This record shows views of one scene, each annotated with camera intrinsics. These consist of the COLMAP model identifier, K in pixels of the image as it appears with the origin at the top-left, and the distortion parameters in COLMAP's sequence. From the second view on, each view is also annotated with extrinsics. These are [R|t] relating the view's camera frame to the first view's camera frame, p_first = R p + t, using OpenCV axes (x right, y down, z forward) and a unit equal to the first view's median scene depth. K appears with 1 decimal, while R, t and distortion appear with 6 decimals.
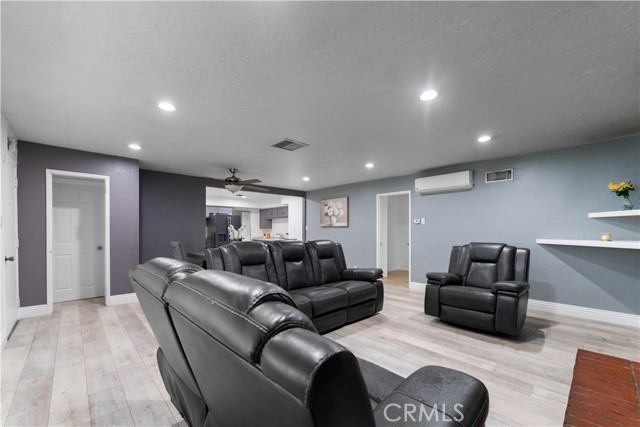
lens RADIAL K [[262.5, 0, 321.6], [0, 262.5, 230.1], [0, 0, 1]] dist [0.000013, -0.000012]
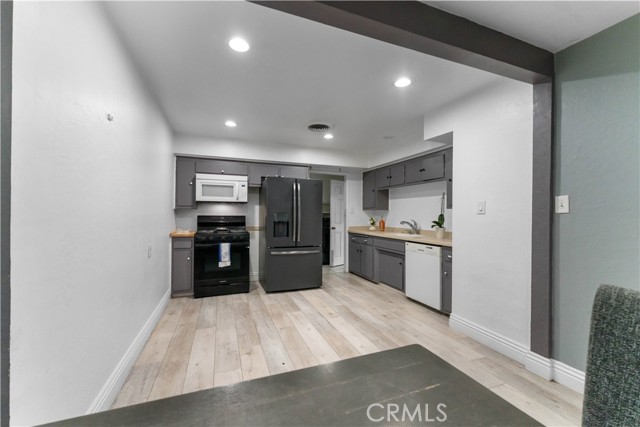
lens RADIAL K [[258.0, 0, 317.5], [0, 258.0, 212.5], [0, 0, 1]] dist [0.000208, -0.000001]
pose [[0.922412, 0.005806, -0.386163, -0.147015], [-0.008329, 0.999953, -0.004861, 0.002367], [0.386117, 0.007700, 0.922418, 0.600280]]
